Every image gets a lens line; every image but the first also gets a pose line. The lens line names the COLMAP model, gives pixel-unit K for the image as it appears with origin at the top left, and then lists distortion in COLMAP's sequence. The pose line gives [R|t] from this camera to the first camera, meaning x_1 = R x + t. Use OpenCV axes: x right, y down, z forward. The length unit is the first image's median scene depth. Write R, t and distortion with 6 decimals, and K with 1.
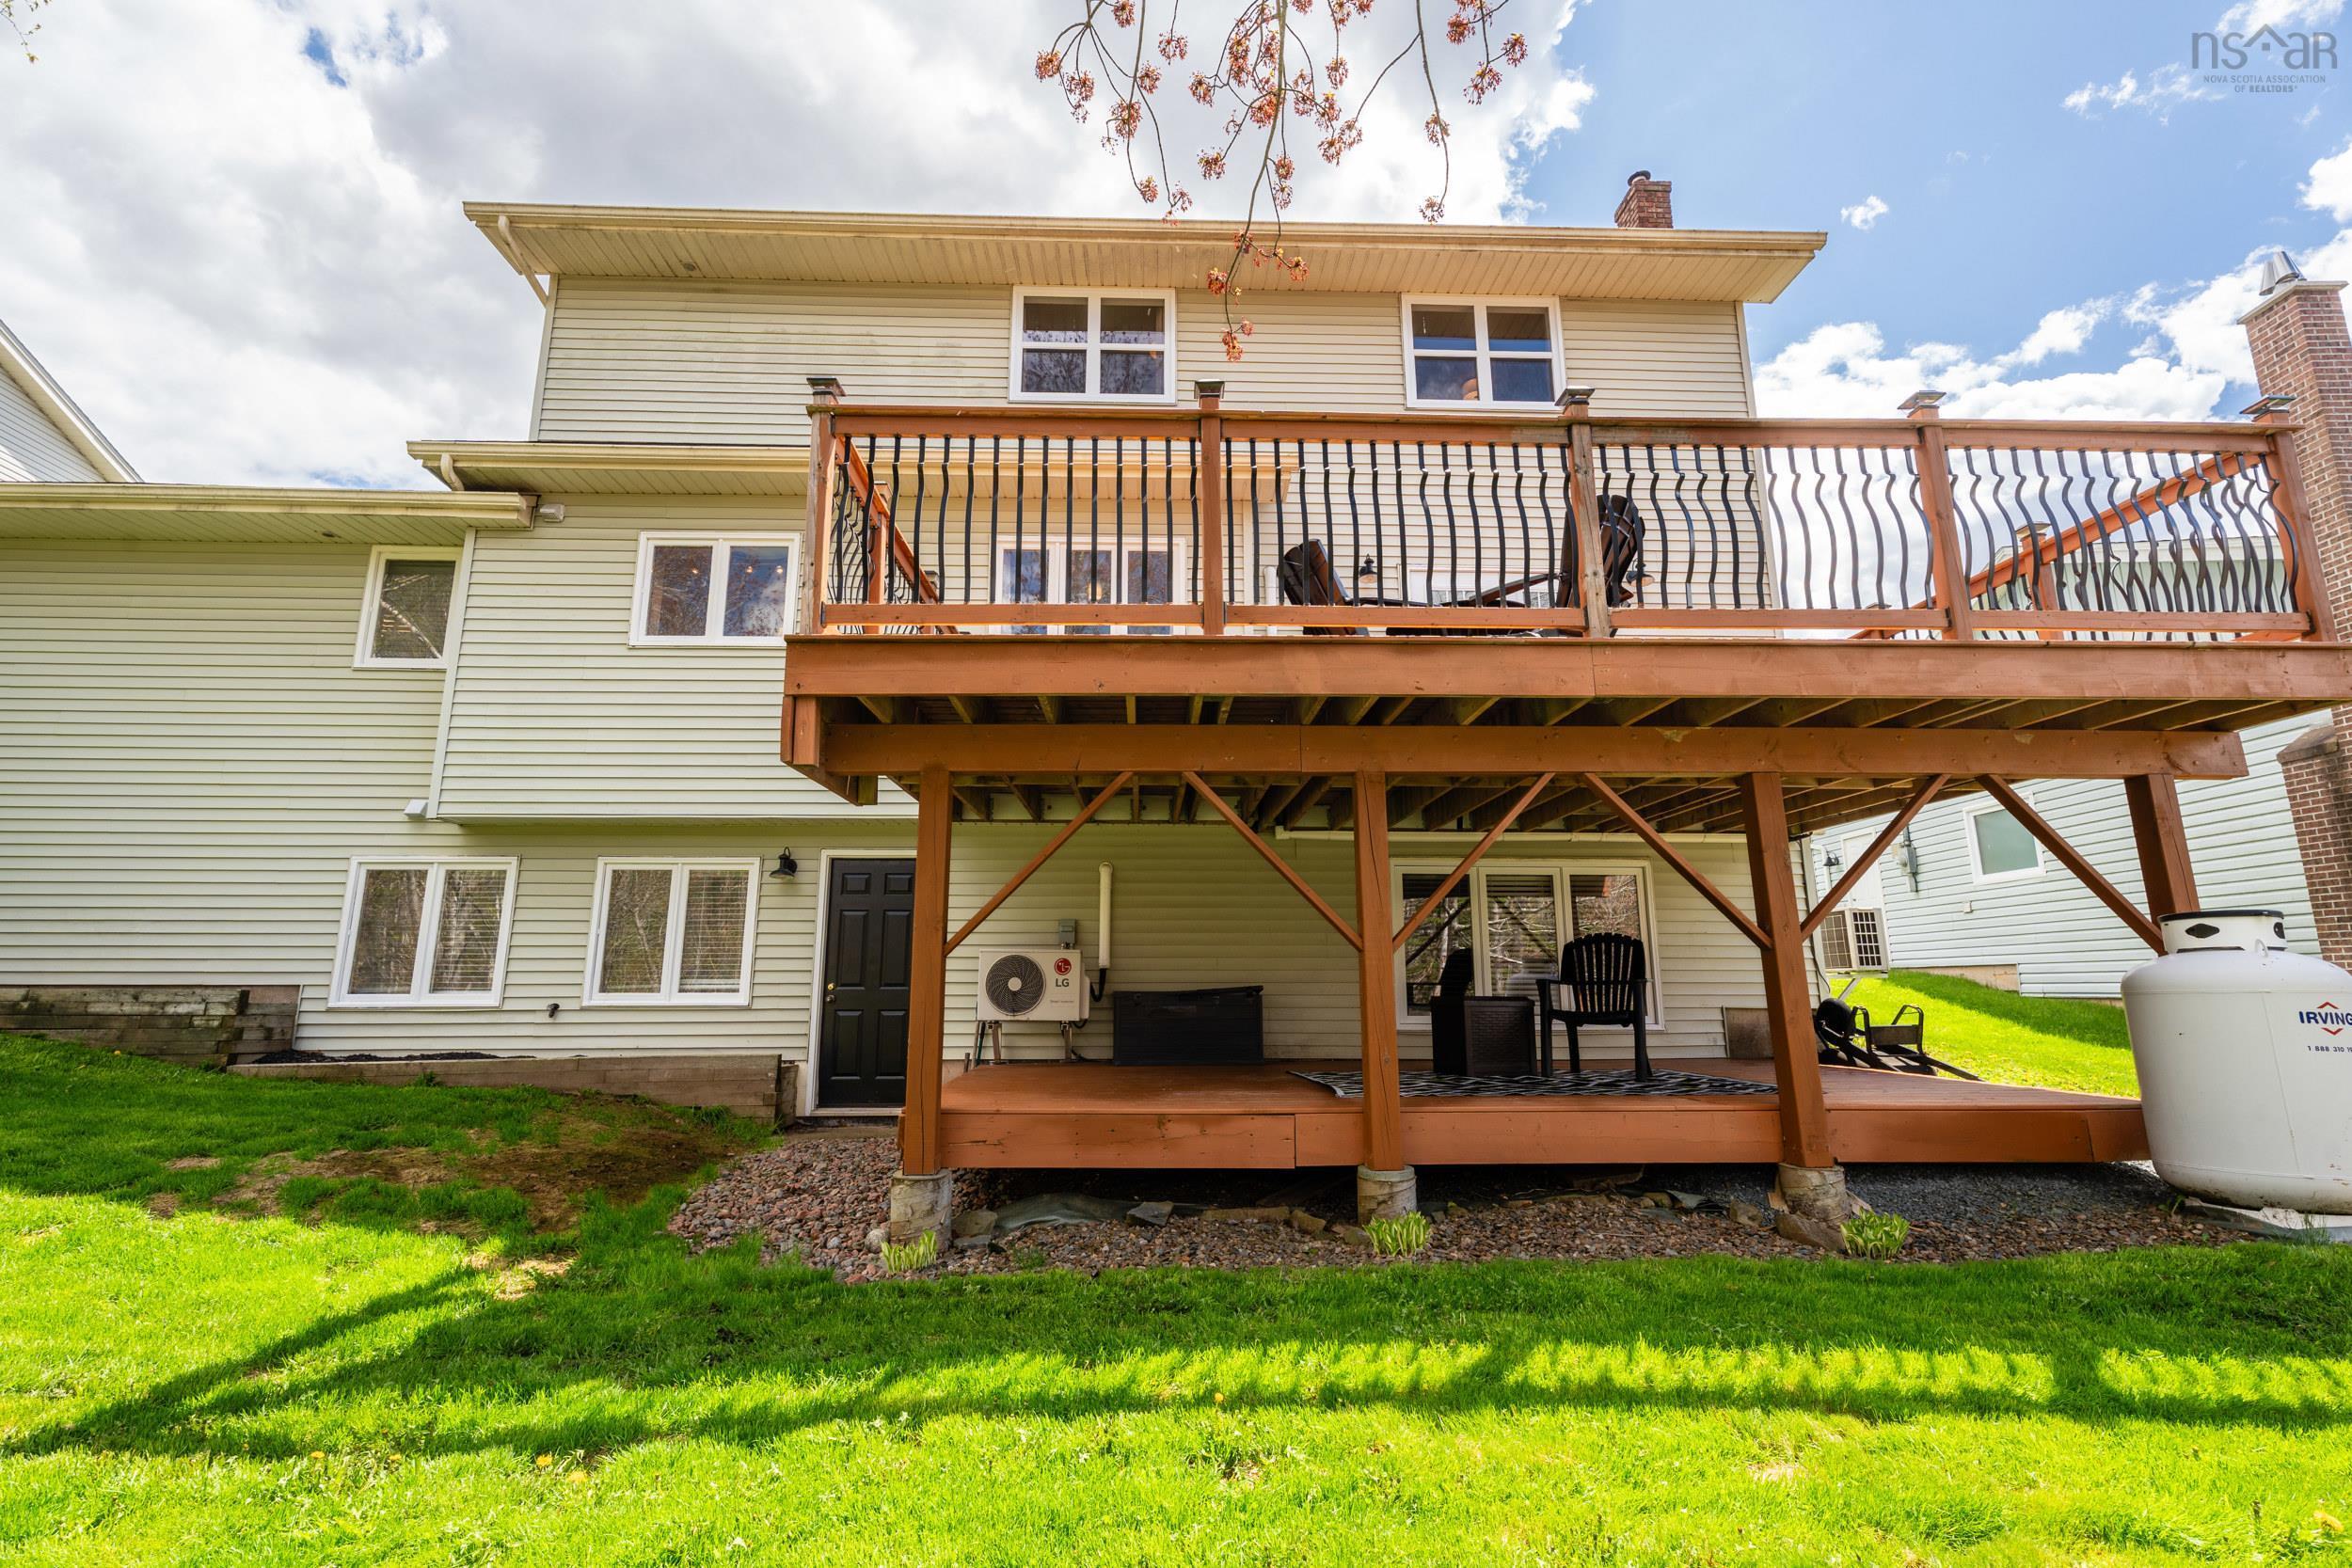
lens RADIAL K [[1038.5, 0, 1176.0], [0, 1038.5, 784.0], [0, 0, 1]] dist [0.000042, 0.000059]
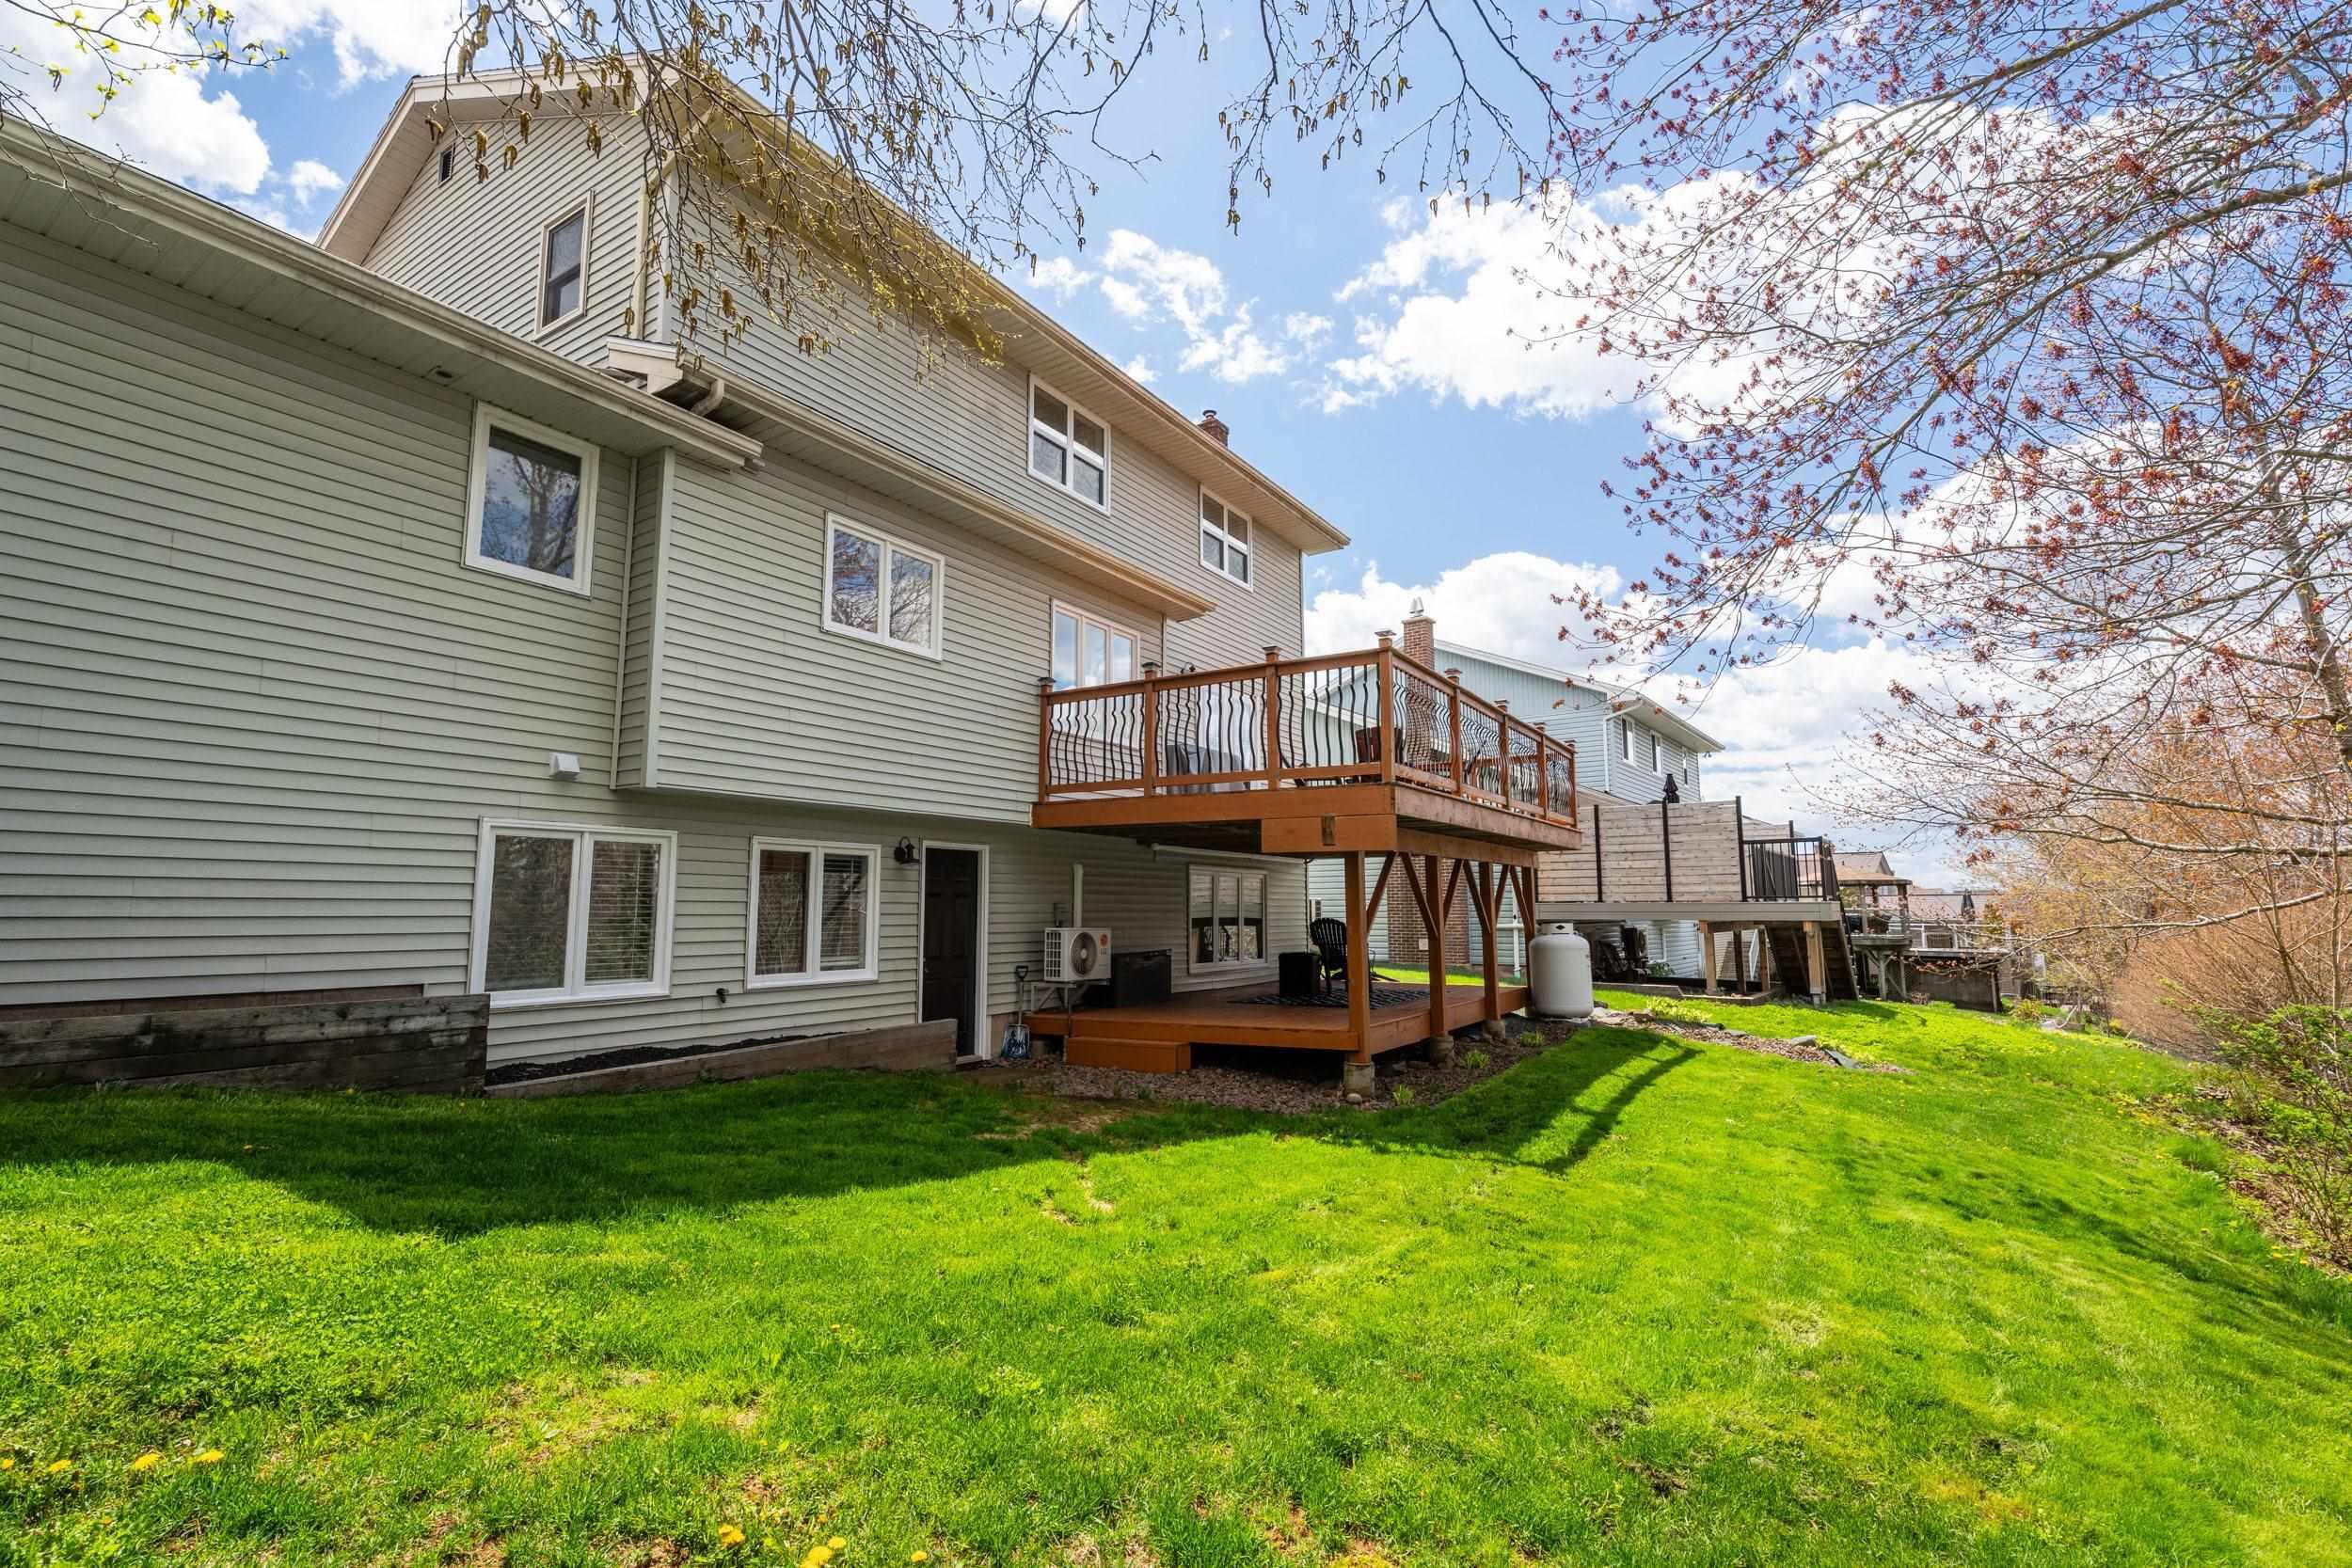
lens RADIAL K [[1071.3, 0, 1176.0], [0, 1071.3, 784.0], [0, 0, 1]] dist [0.032469, 0.000052]
pose [[0.580922, 0.101063, 0.807661, -1.173237], [-0.171948, 0.985106, 0.000409, -0.047350], [-0.795590, -0.139113, 0.589647, 0.102239]]
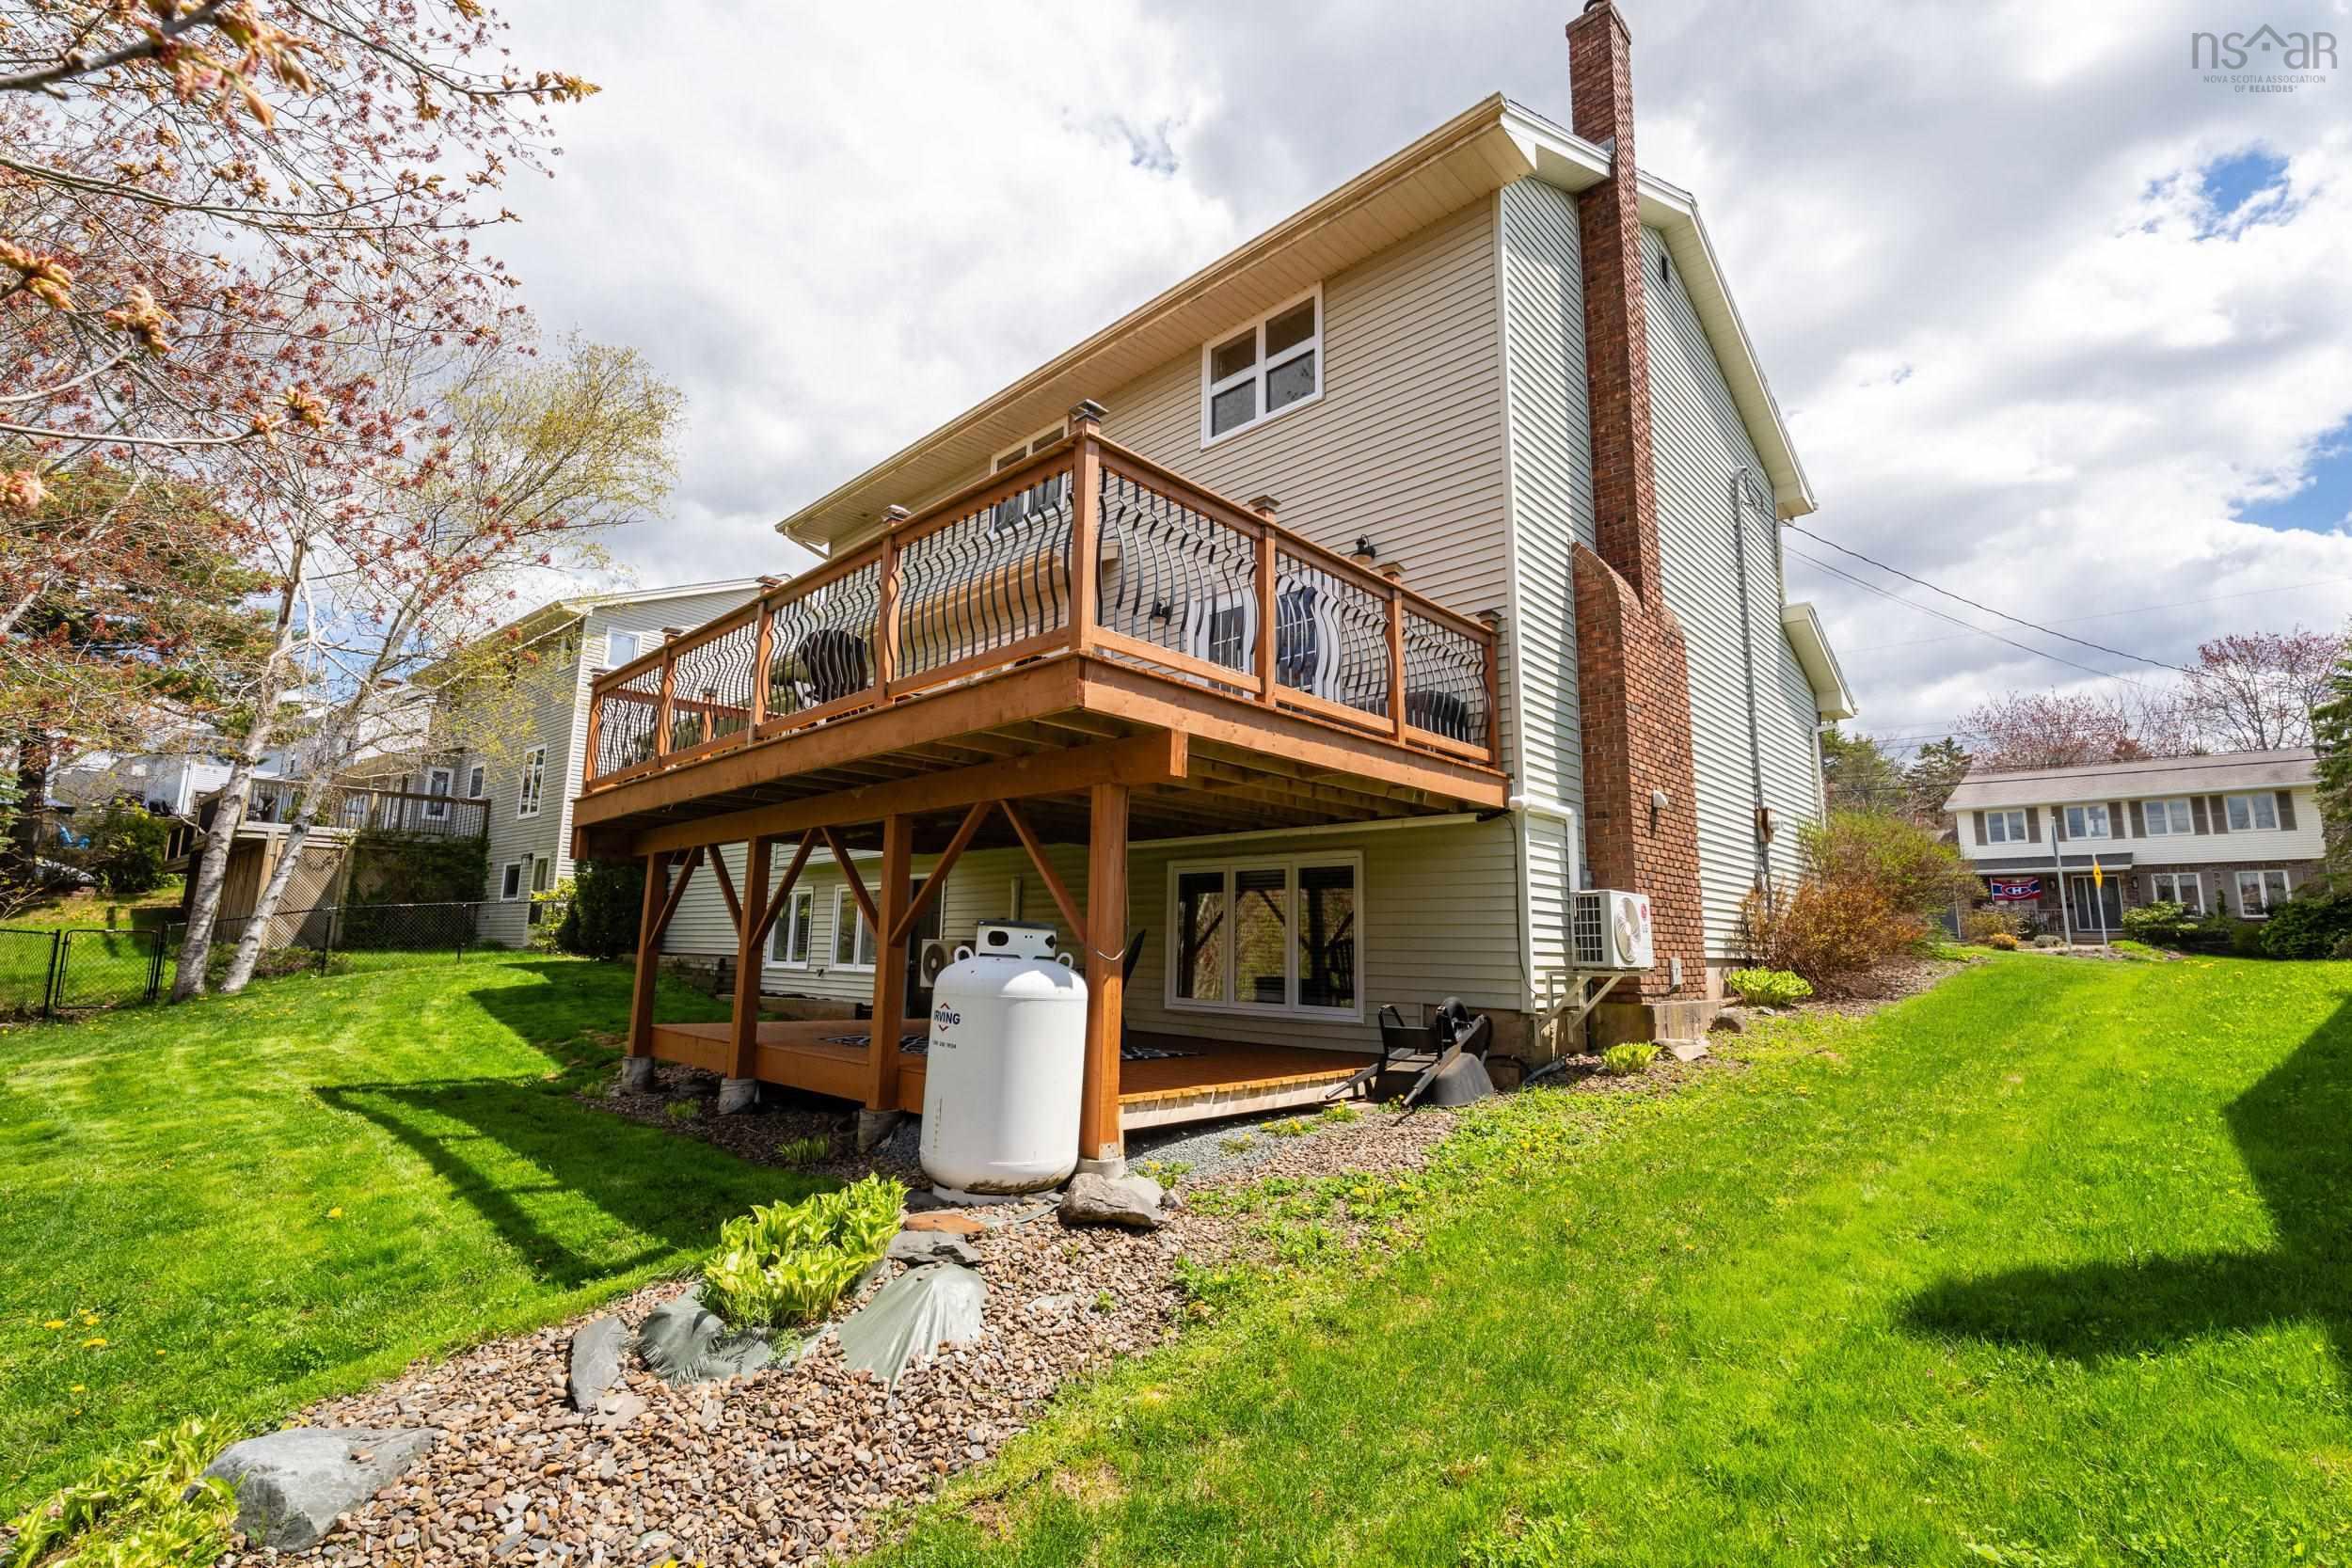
lens RADIAL K [[1038.5, 0, 1176.0], [0, 1038.5, 784.0], [0, 0, 1]] dist [0.000042, 0.000059]
pose [[0.704296, -0.099925, -0.702839, 1.083841], [0.148531, 0.988873, 0.008247, -0.022777], [0.694194, -0.110201, 0.711302, 0.200934]]
